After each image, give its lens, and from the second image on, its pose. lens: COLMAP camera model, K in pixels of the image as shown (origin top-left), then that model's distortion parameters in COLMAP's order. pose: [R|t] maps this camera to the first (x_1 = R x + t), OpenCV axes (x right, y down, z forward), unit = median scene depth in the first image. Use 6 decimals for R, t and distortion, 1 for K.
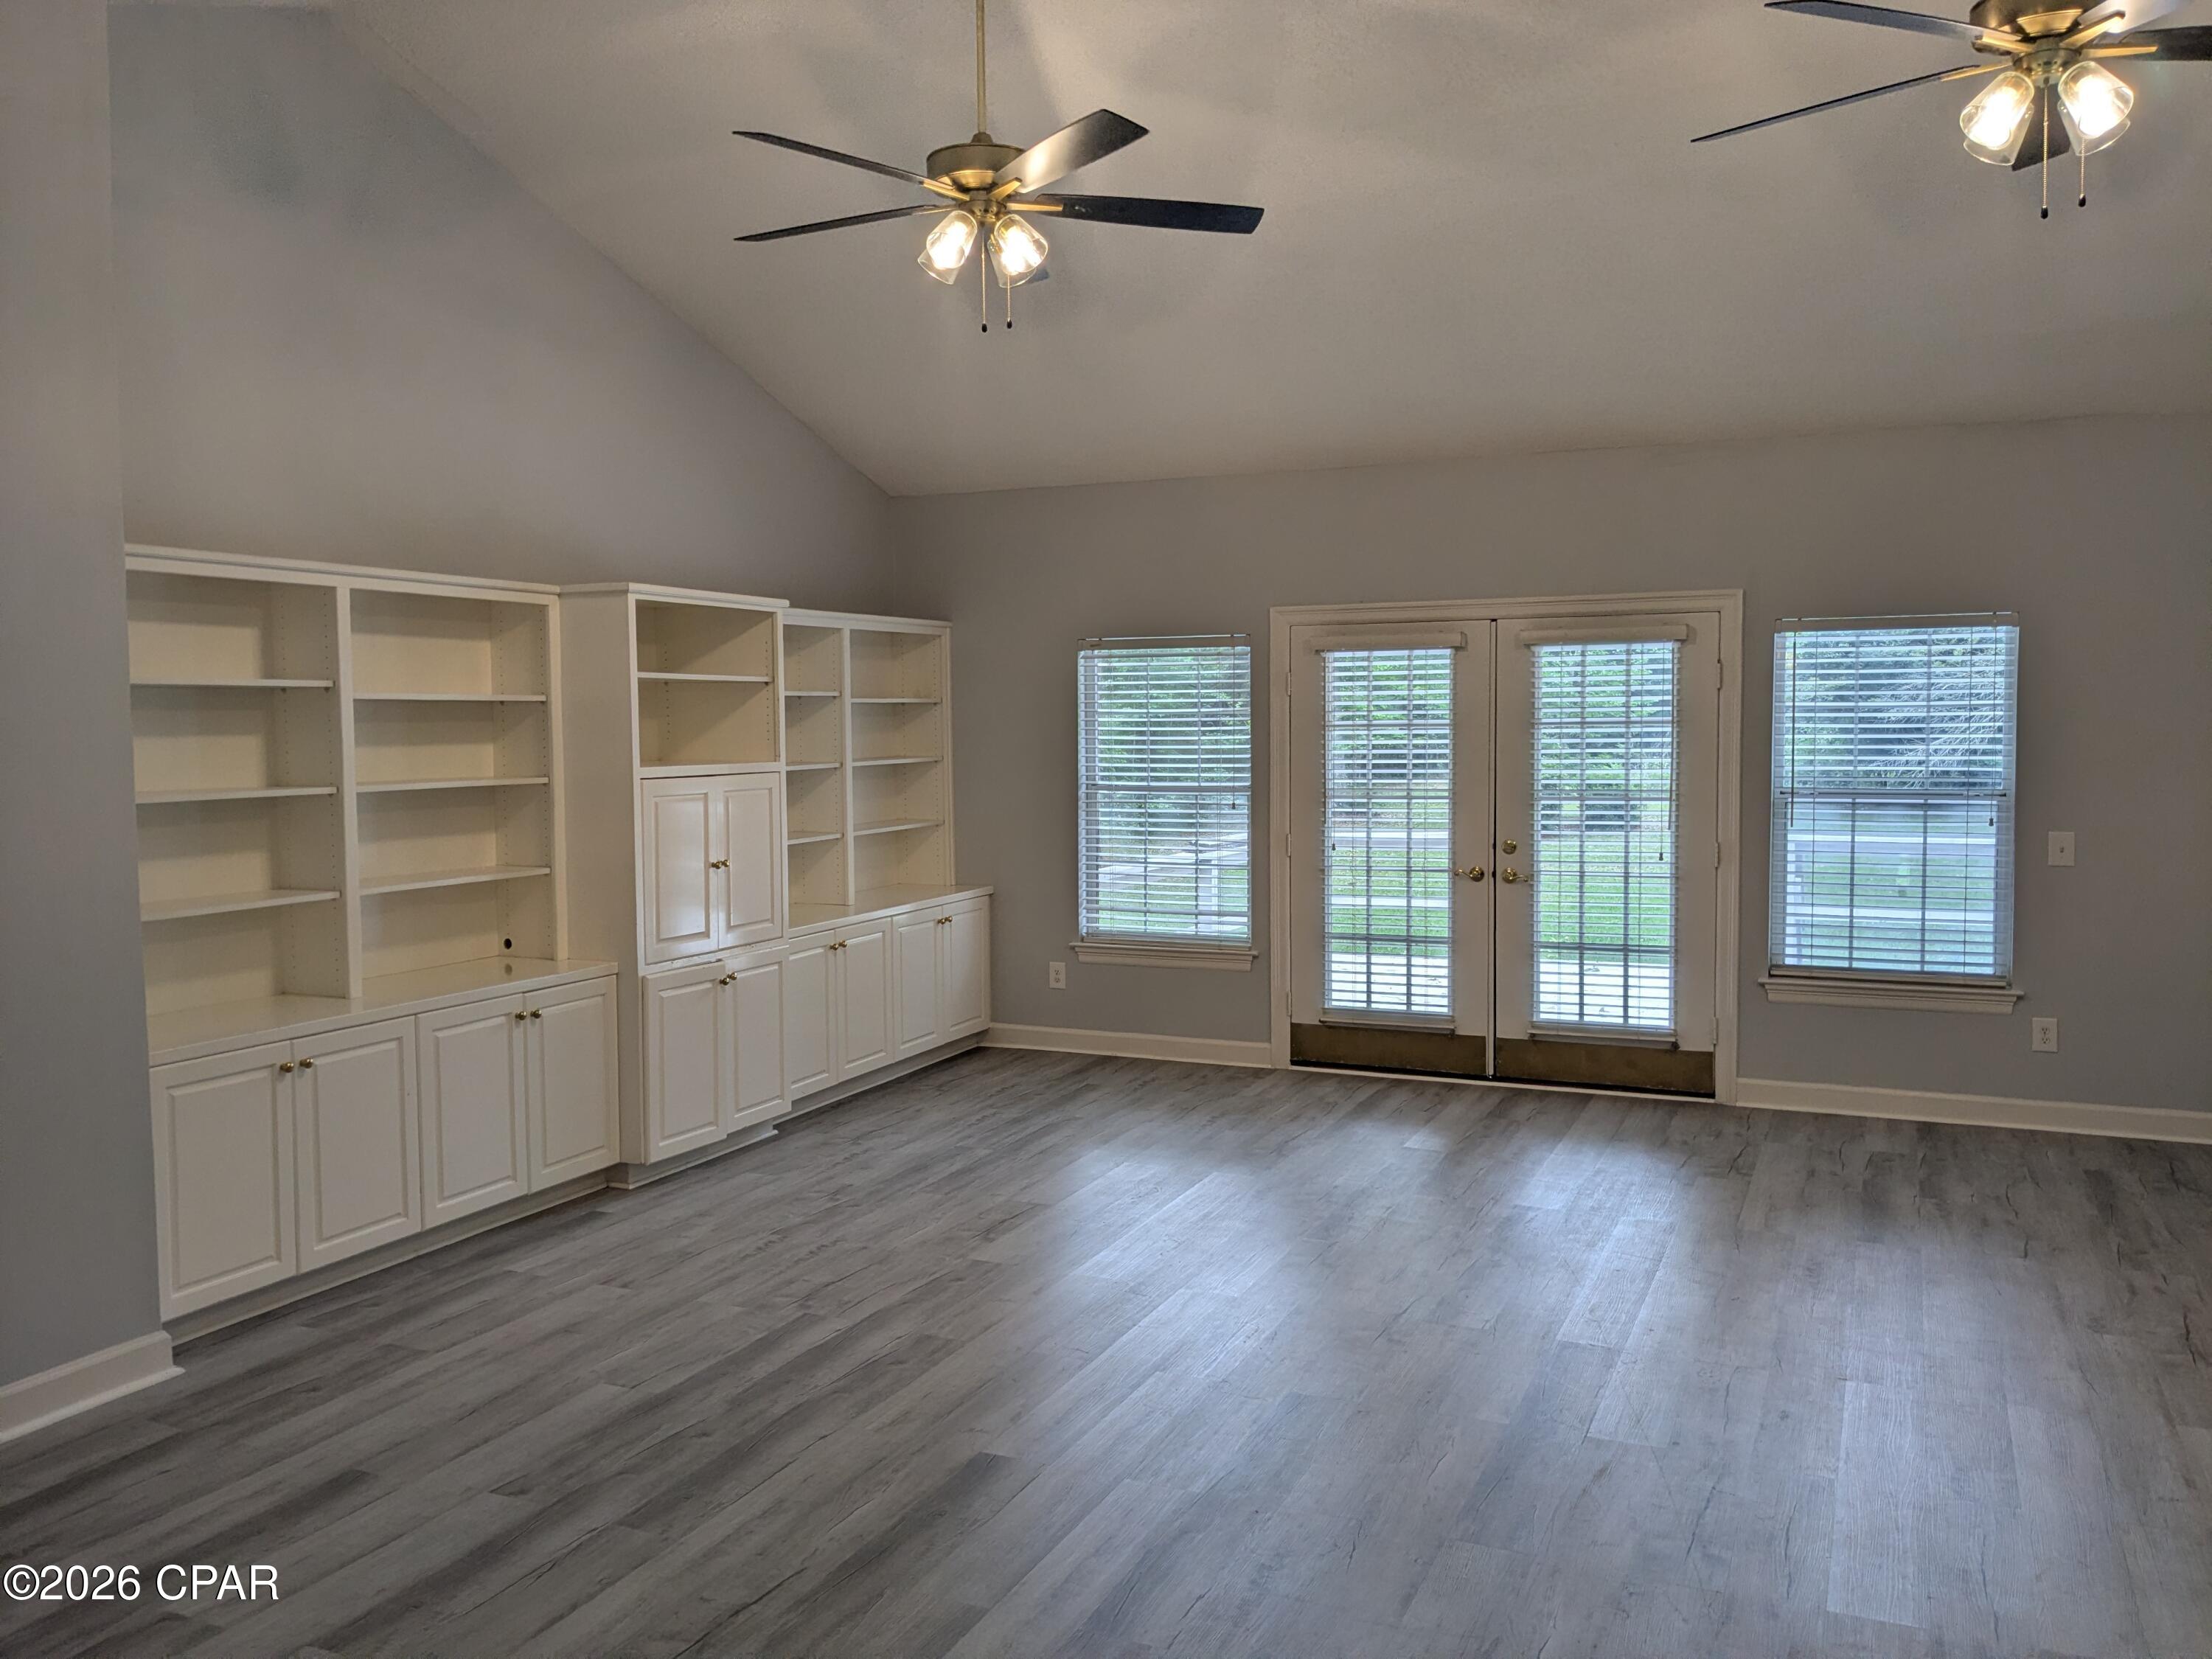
lens RADIAL K [[1734.4, 0, 1115.2], [0, 1734.4, 832.8], [0, 0, 1]] dist [0.017361, -0.005297]
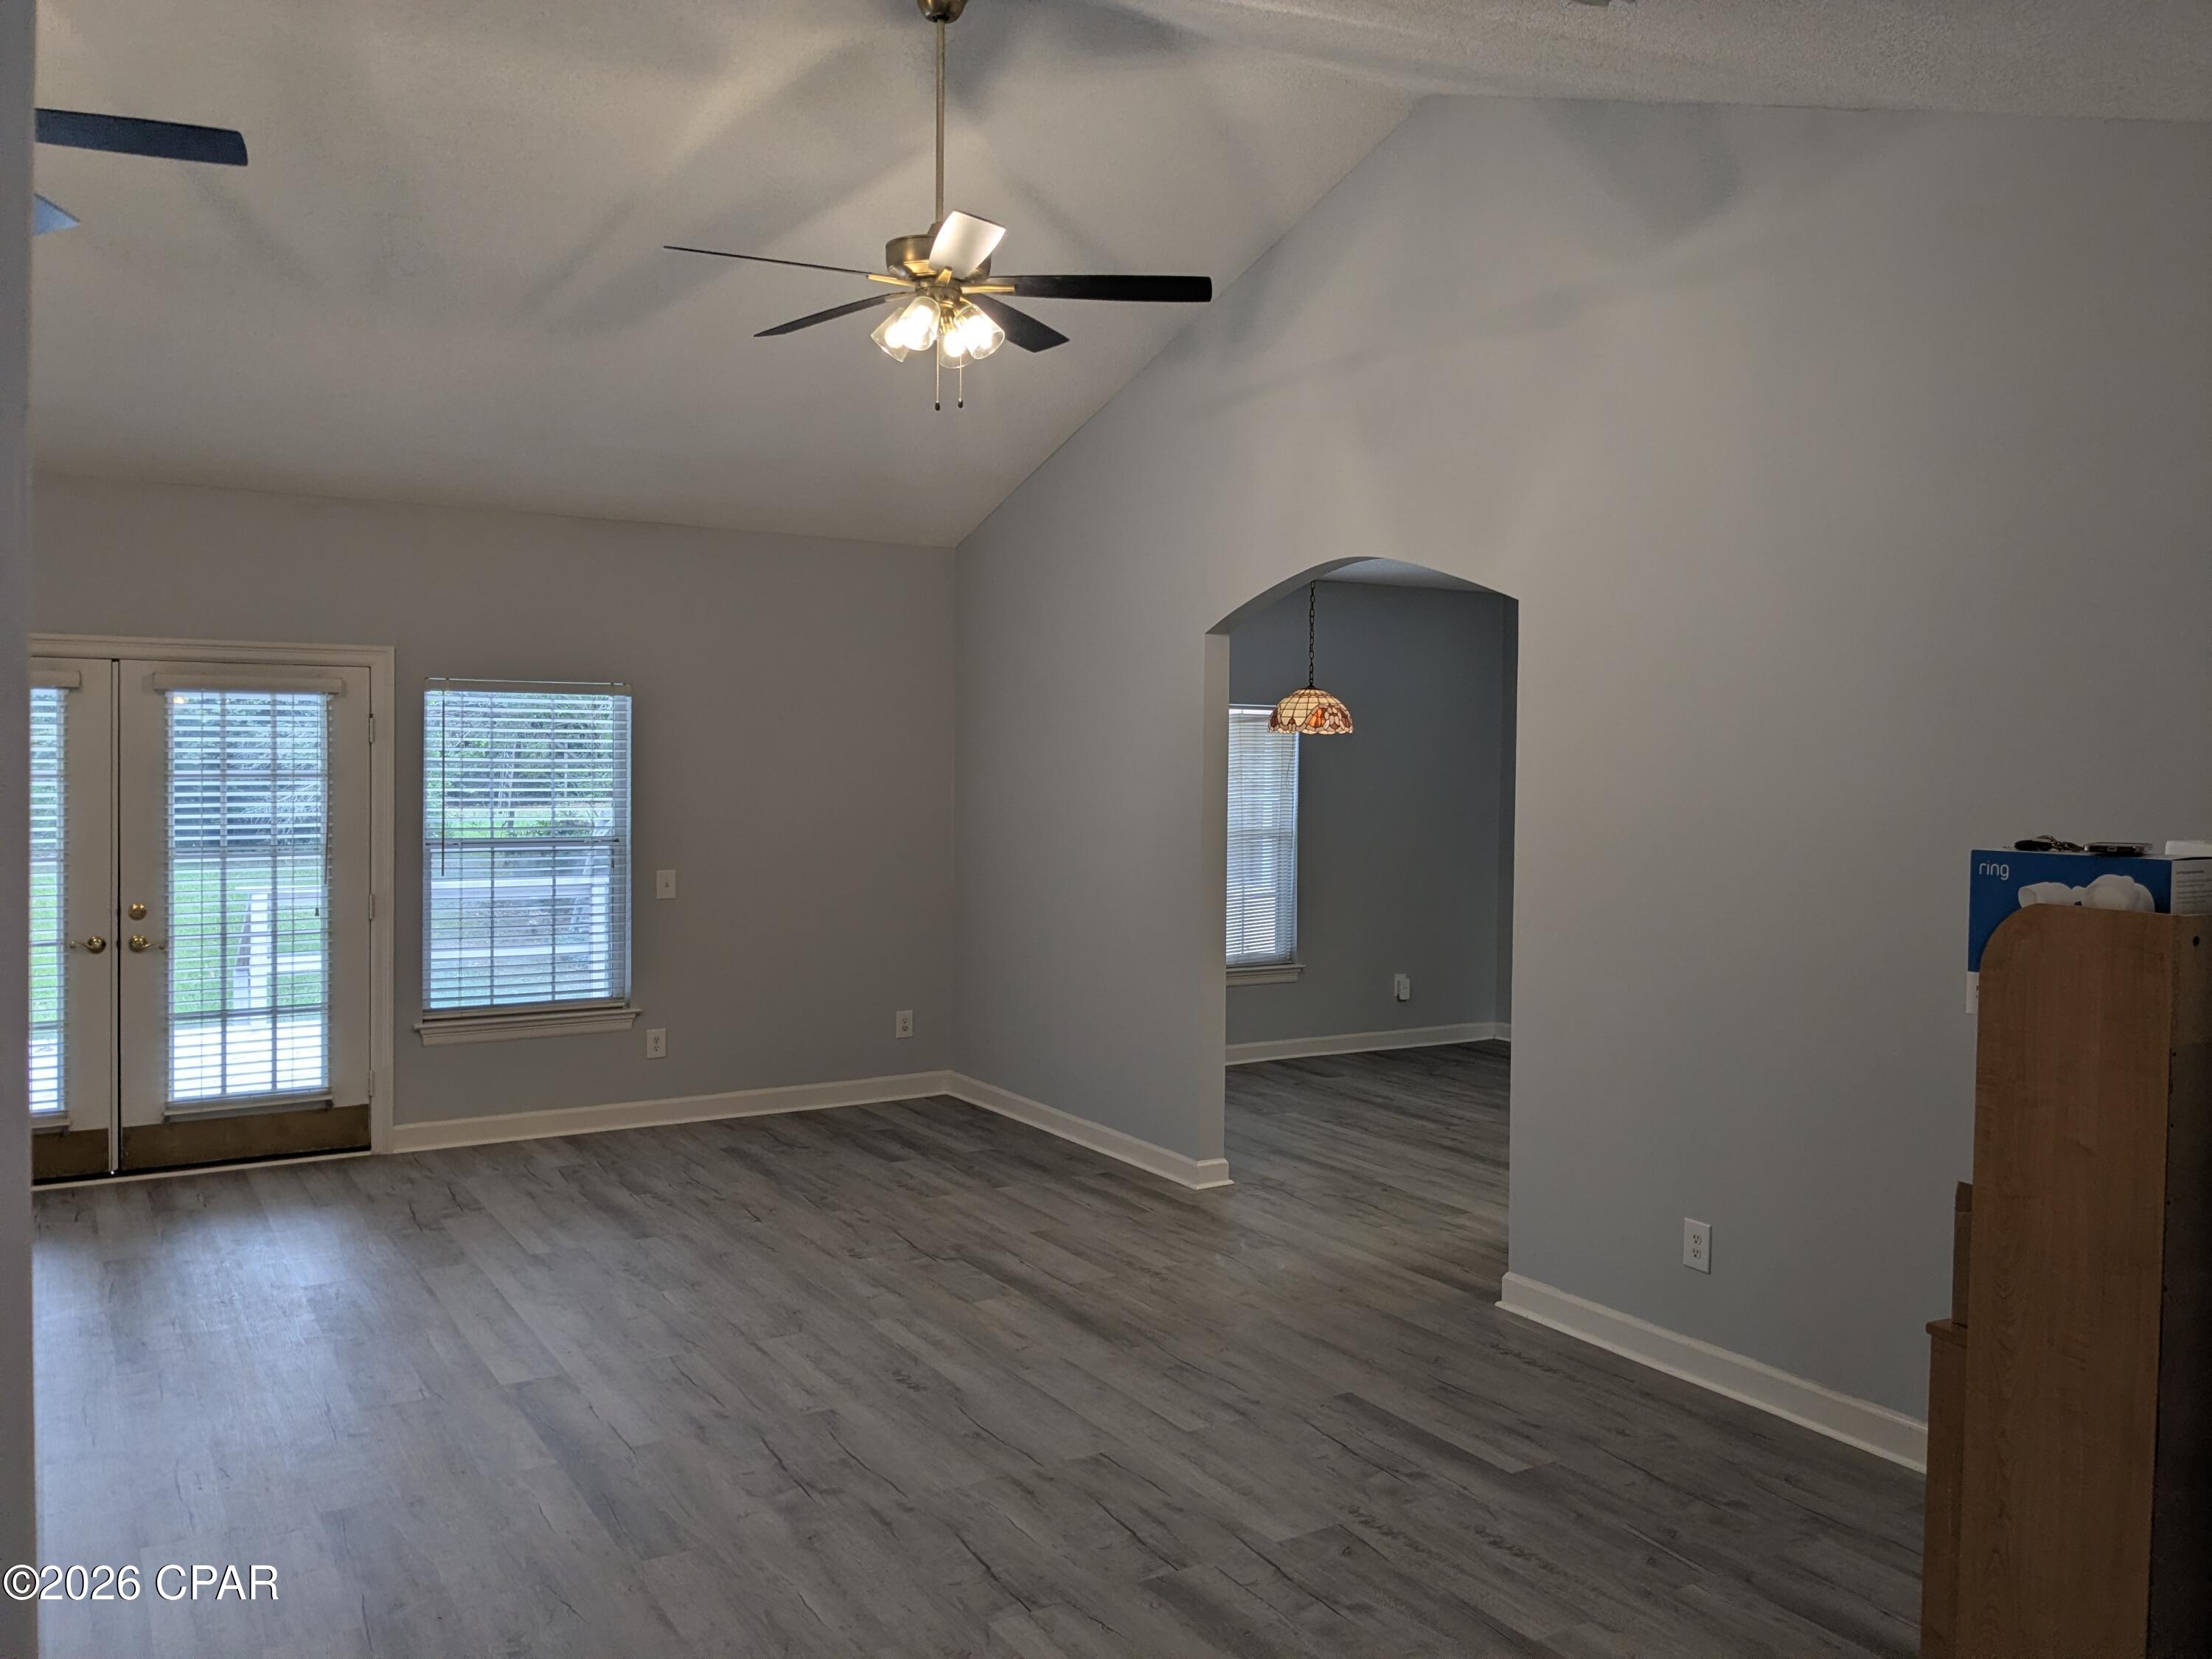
lens RADIAL K [[1734.4, 0, 1105.7], [0, 1734.4, 818.1], [0, 0, 1]] dist [0.017361, -0.005297]
pose [[0.576094, -0.015502, 0.817237, -0.231977], [0.044134, 0.998952, -0.012162, -0.007792], [-0.816191, 0.043075, 0.576174, 0.068032]]
